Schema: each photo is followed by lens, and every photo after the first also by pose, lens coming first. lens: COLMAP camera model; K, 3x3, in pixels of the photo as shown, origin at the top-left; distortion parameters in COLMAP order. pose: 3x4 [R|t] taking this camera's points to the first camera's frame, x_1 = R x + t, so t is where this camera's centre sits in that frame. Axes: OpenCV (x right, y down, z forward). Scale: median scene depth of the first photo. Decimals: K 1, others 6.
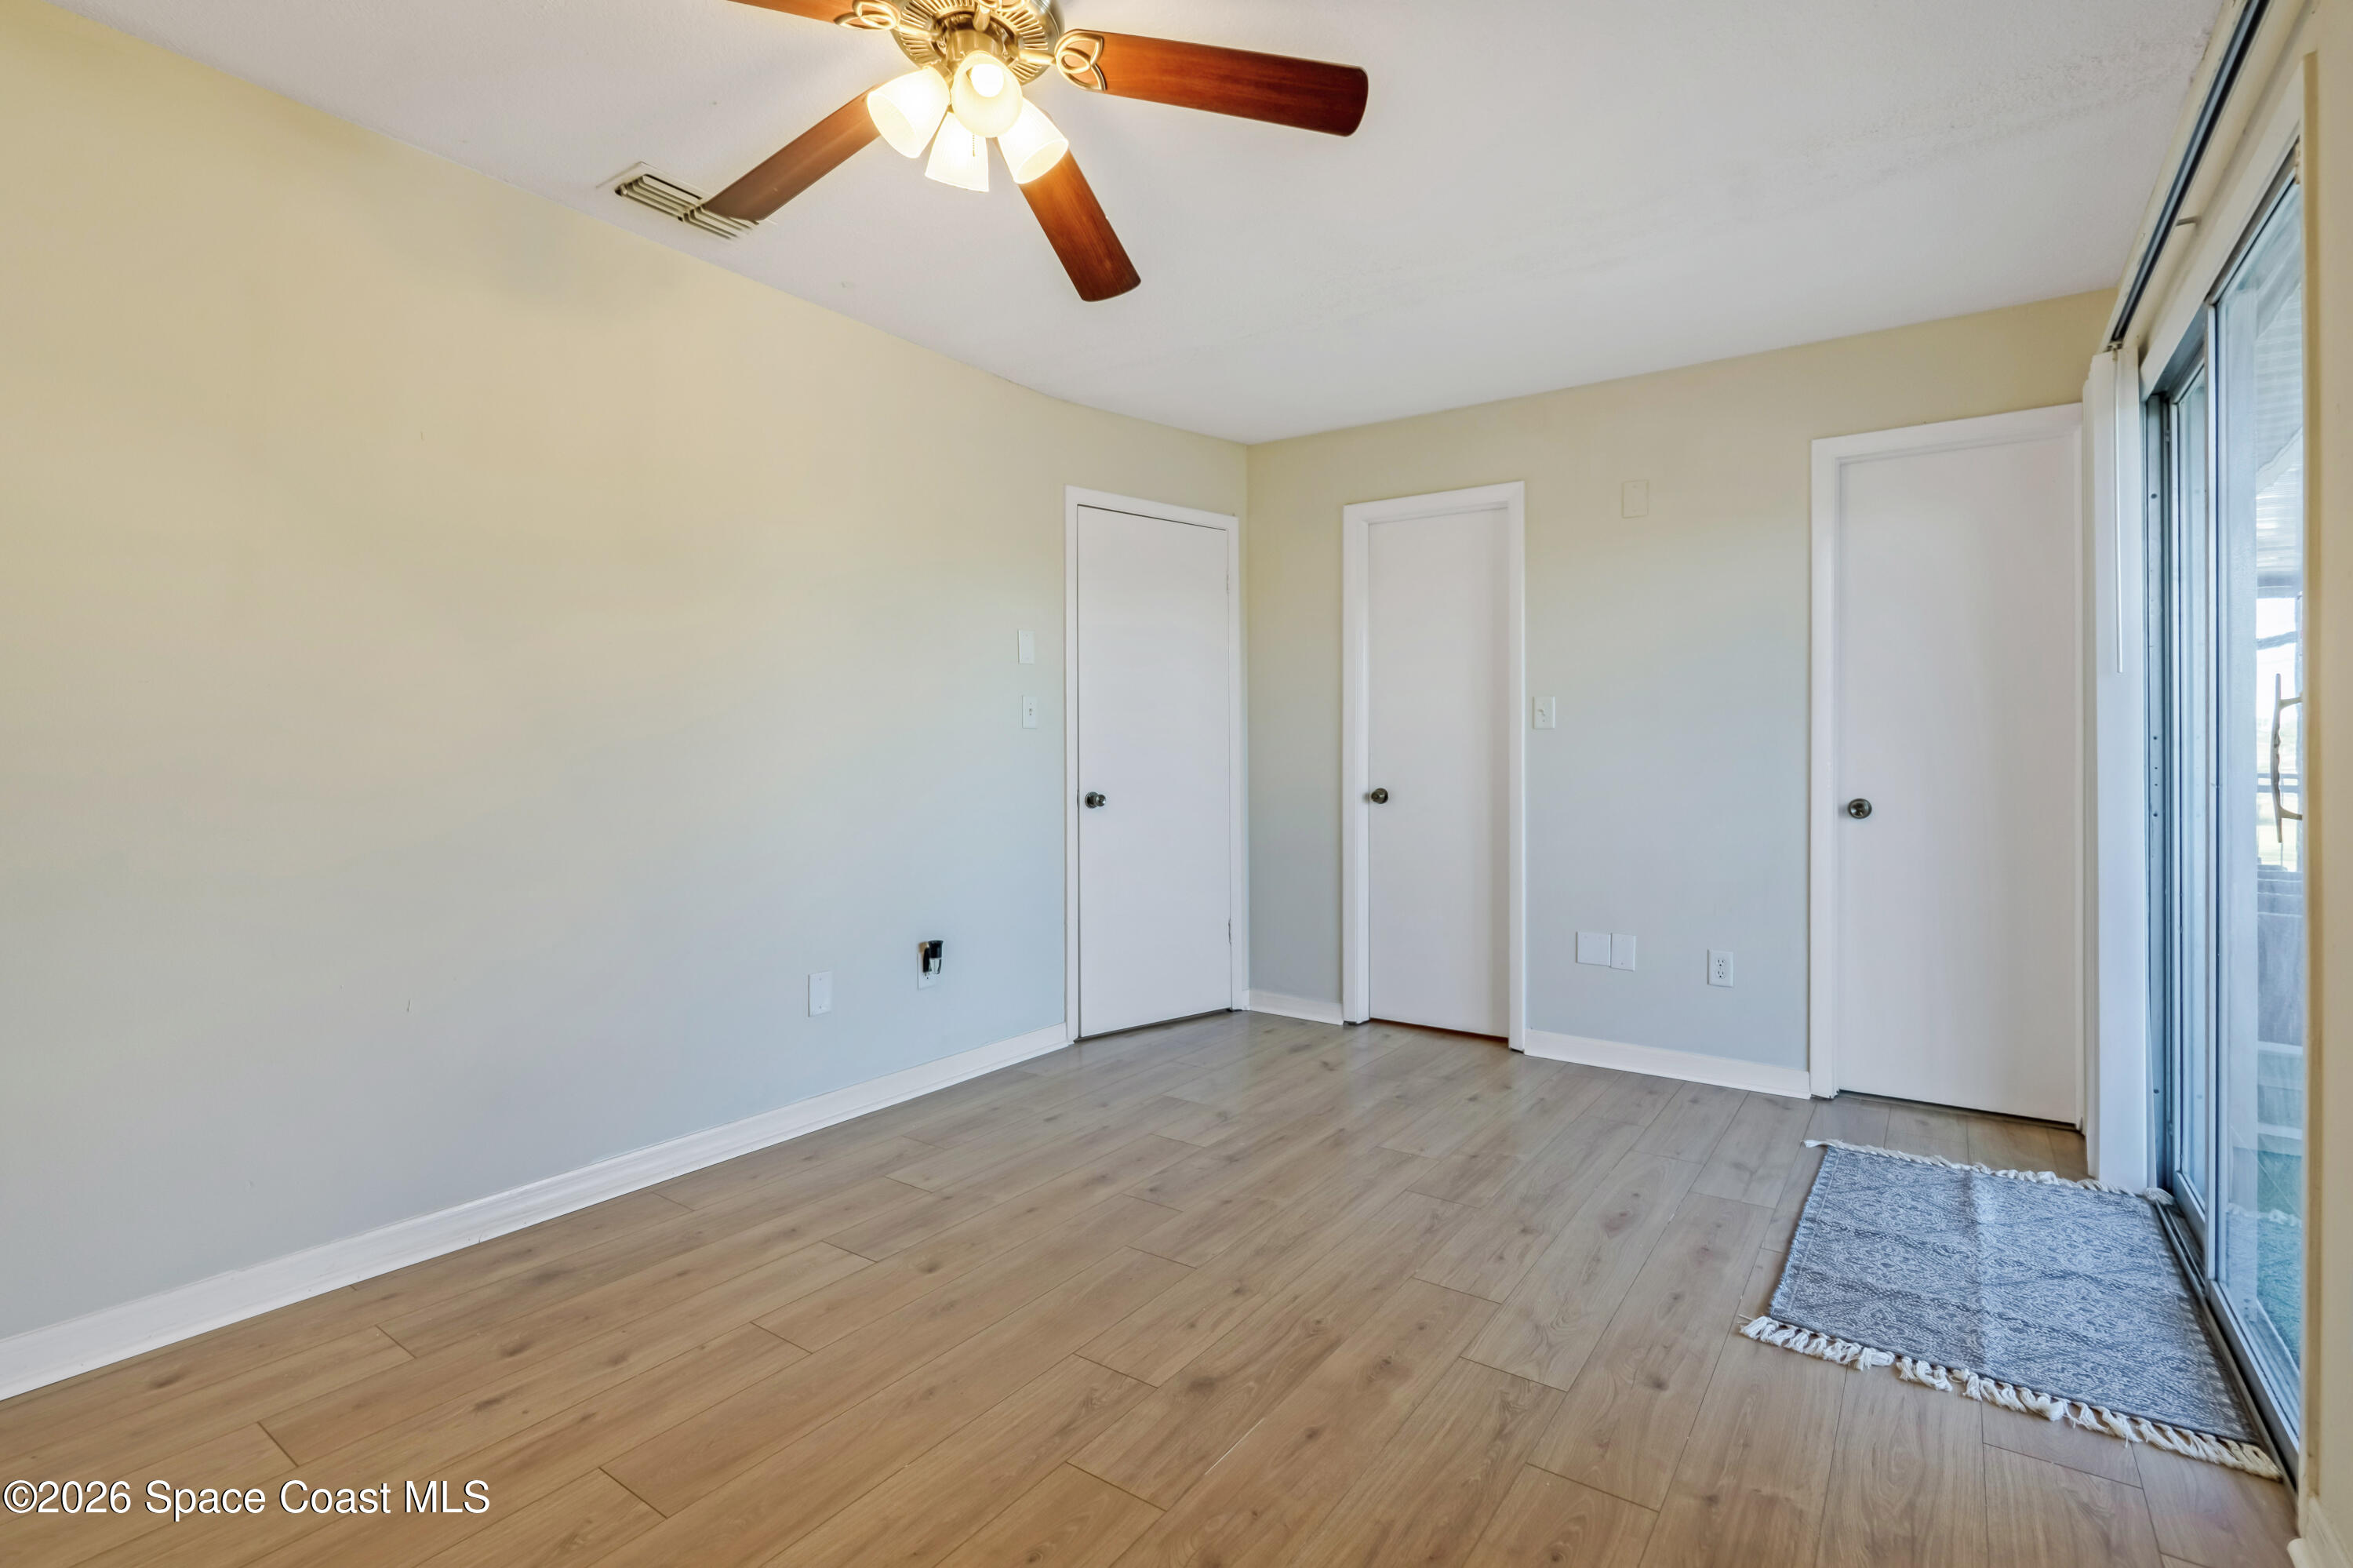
lens RADIAL K [[1095.3, 0, 1172.0], [0, 1095.3, 762.3], [0, 0, 1]] dist [0.001726, -0.000266]
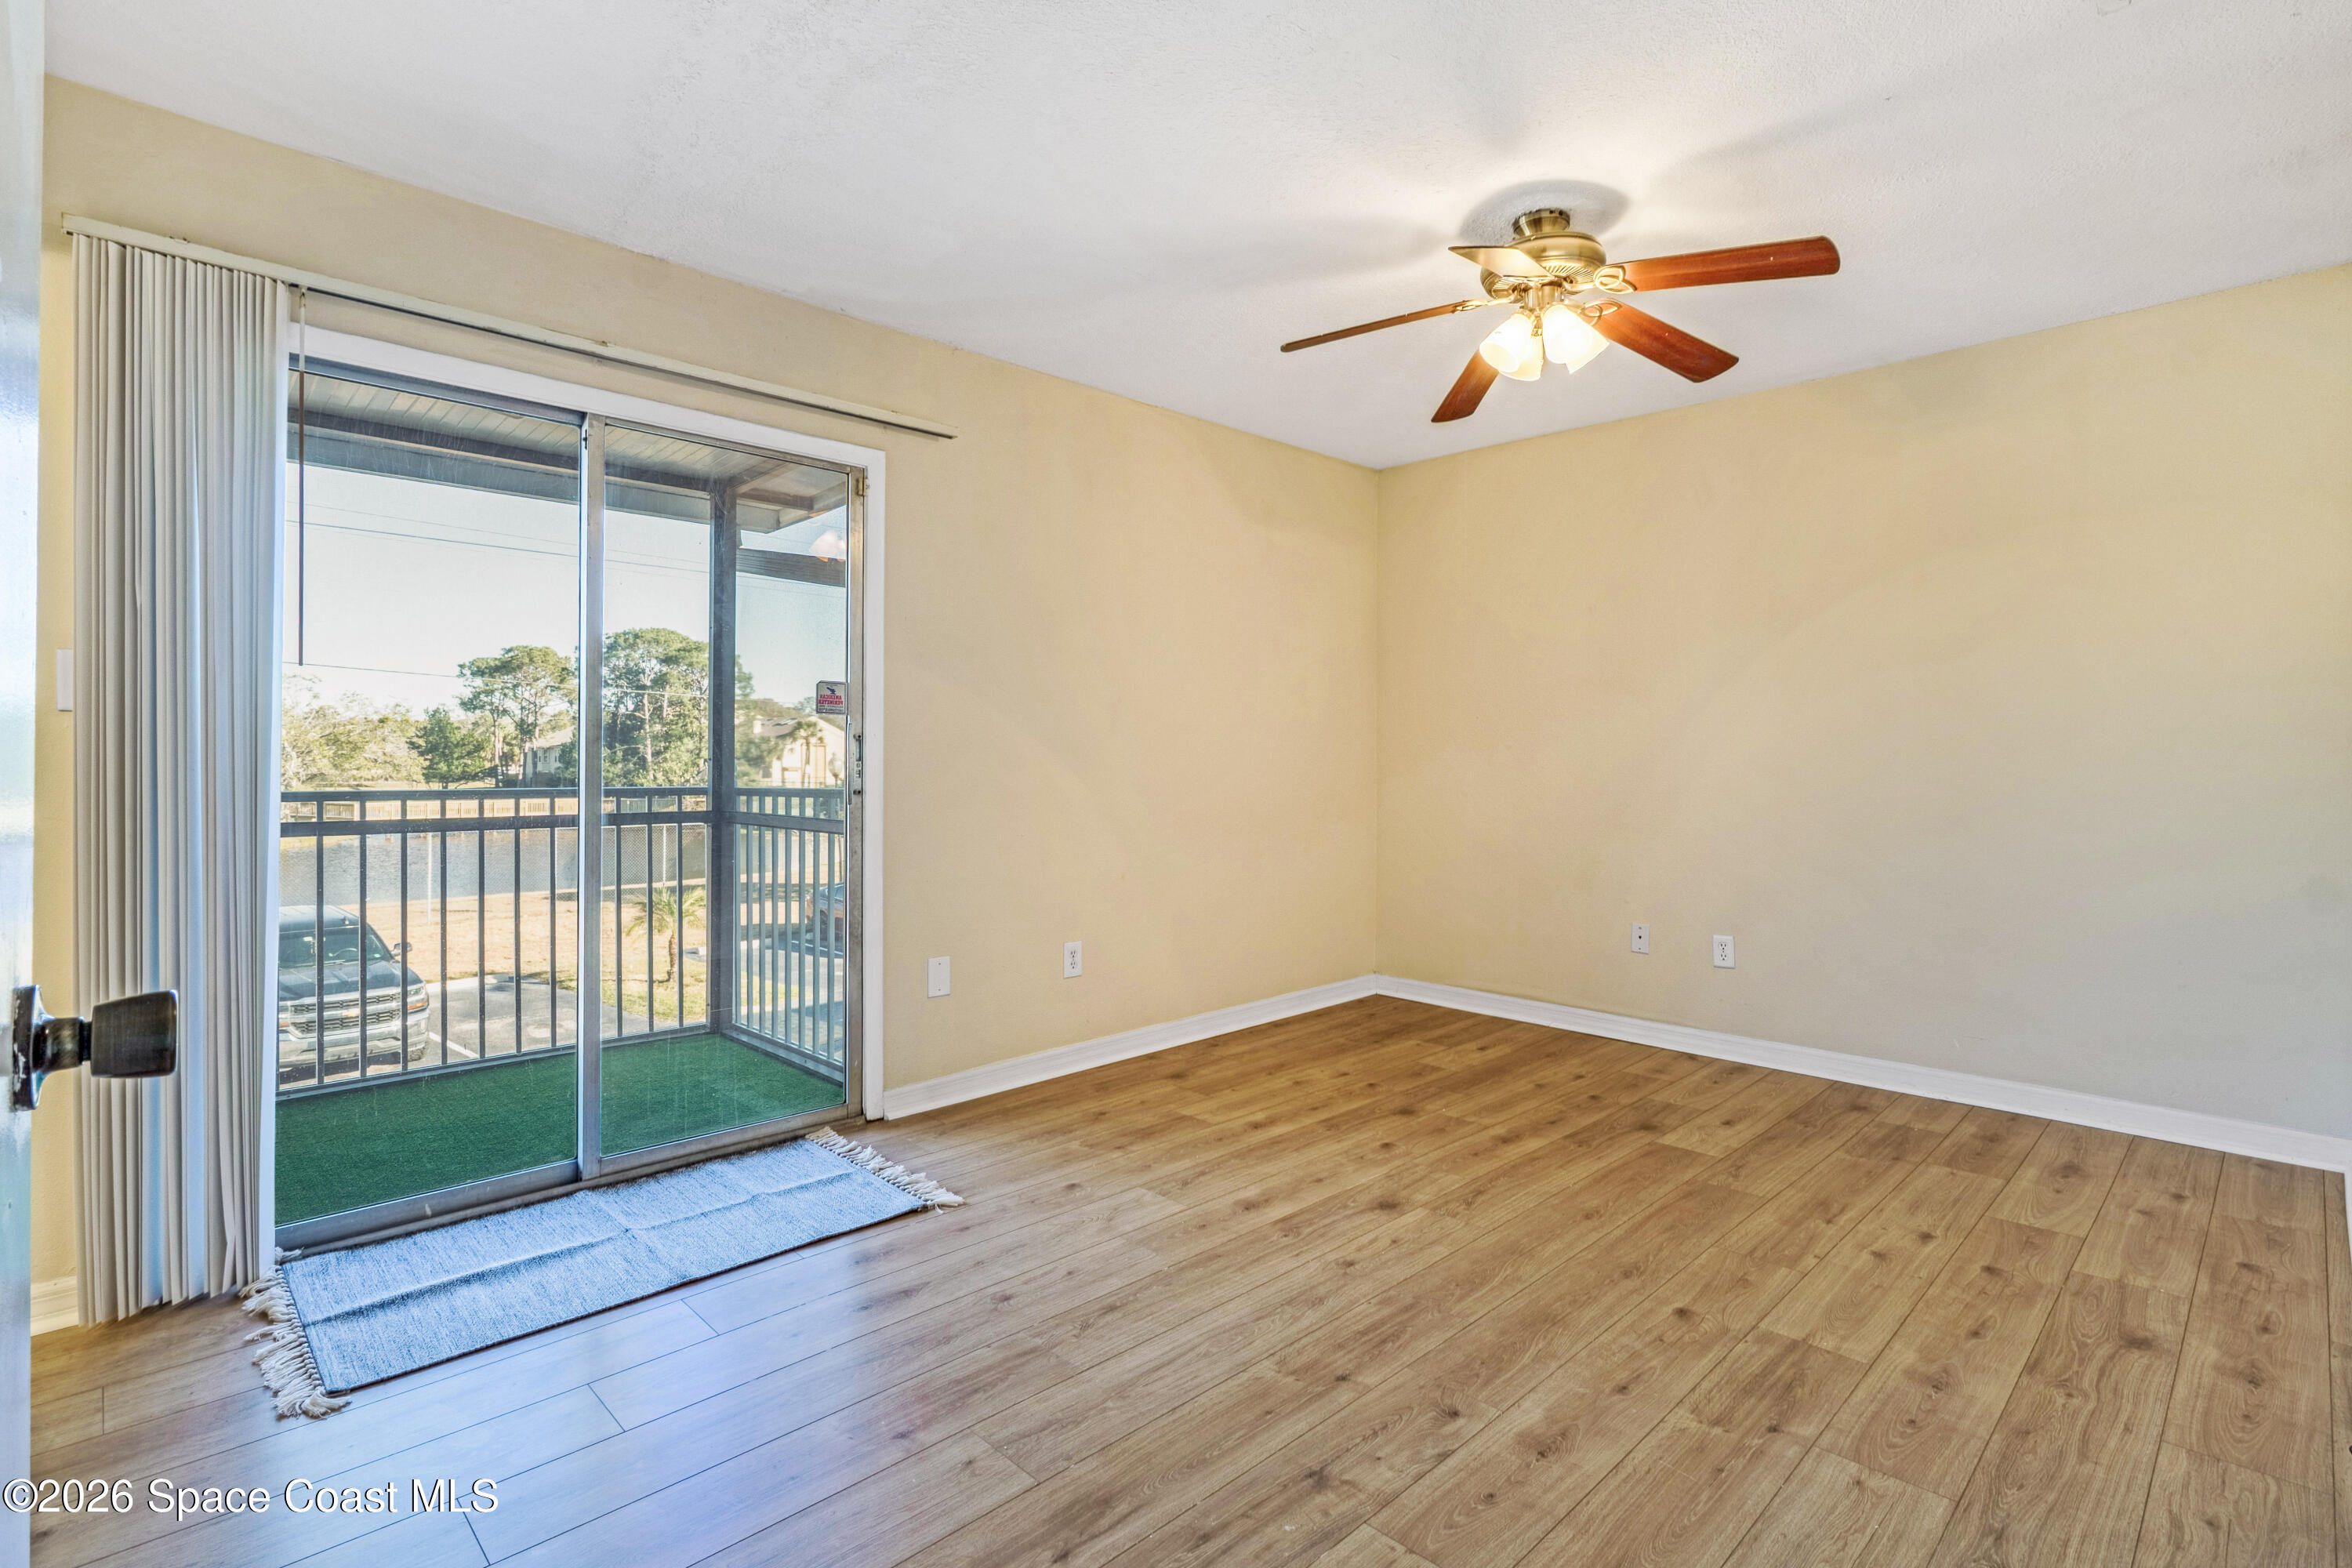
lens RADIAL K [[1094.8, 0, 1171.5], [0, 1094.8, 762.3], [0, 0, 1]] dist [0.001726, -0.000266]
pose [[-0.982543, 0.002071, 0.186022, 0.031990], [0.002514, 0.999995, 0.002145, -0.003446], [-0.186016, 0.002575, -0.982543, 2.076491]]
